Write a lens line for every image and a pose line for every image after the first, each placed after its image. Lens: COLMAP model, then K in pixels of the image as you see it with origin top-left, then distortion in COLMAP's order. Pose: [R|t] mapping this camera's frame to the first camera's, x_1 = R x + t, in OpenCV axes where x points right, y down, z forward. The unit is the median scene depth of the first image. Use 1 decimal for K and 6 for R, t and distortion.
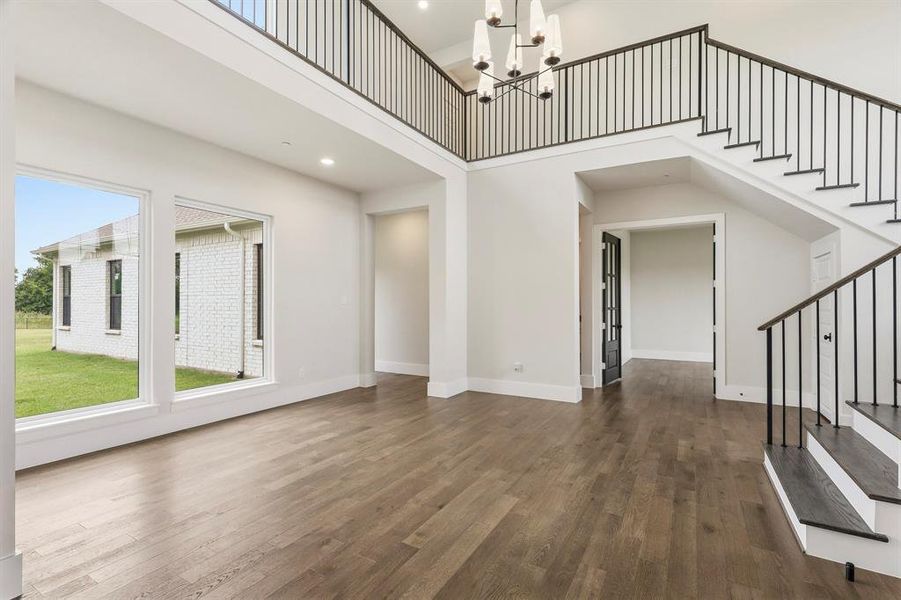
lens RADIAL K [[418.2, 0, 455.7], [0, 418.2, 305.2], [0, 0, 1]] dist [-0.001534, 0.001996]
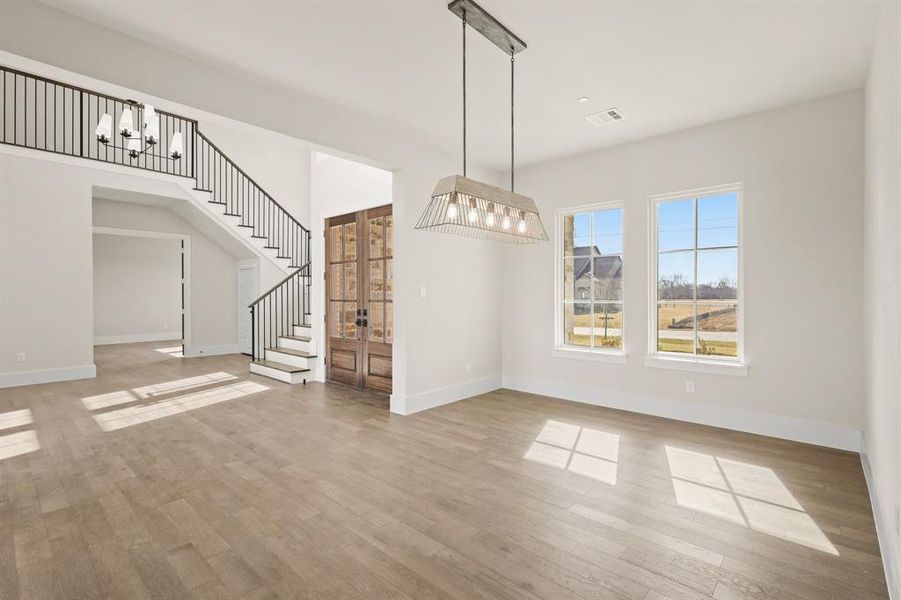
lens RADIAL K [[418.2, 0, 447.5], [0, 418.2, 293.9], [0, 0, 1]] dist [-0.001534, 0.001996]
pose [[0.217091, 0.001607, 0.976150, -0.613100], [0.003625, 0.999990, -0.002452, -0.000319], [-0.976145, 0.004071, 0.217083, -0.231095]]
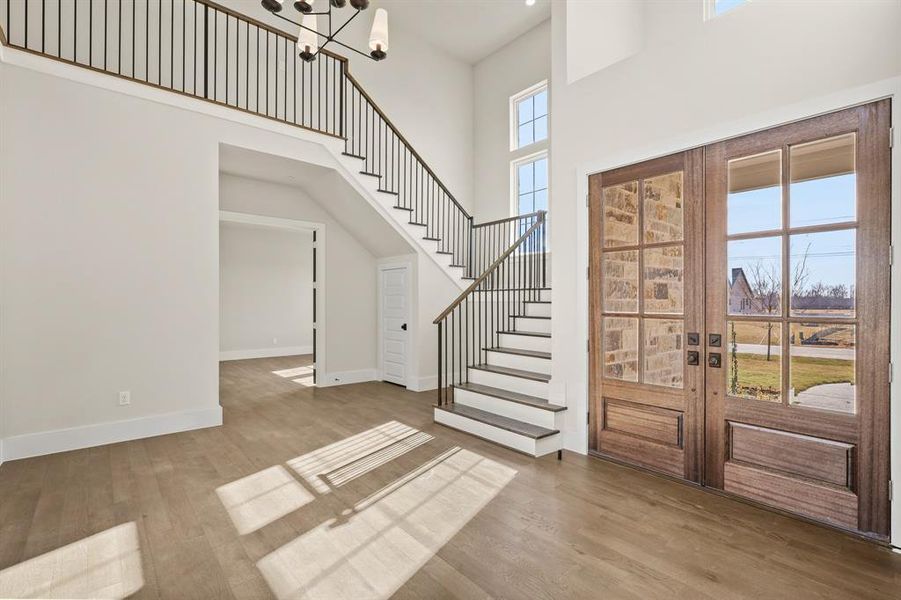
lens RADIAL K [[418.2, 0, 451.4], [0, 418.2, 299.4], [0, 0, 1]] dist [-0.001534, 0.001996]
pose [[0.337358, 0.009426, 0.941329, -0.300975], [-0.000921, 0.999953, -0.009683, -0.003816], [-0.941376, 0.002400, 0.337351, 0.280988]]
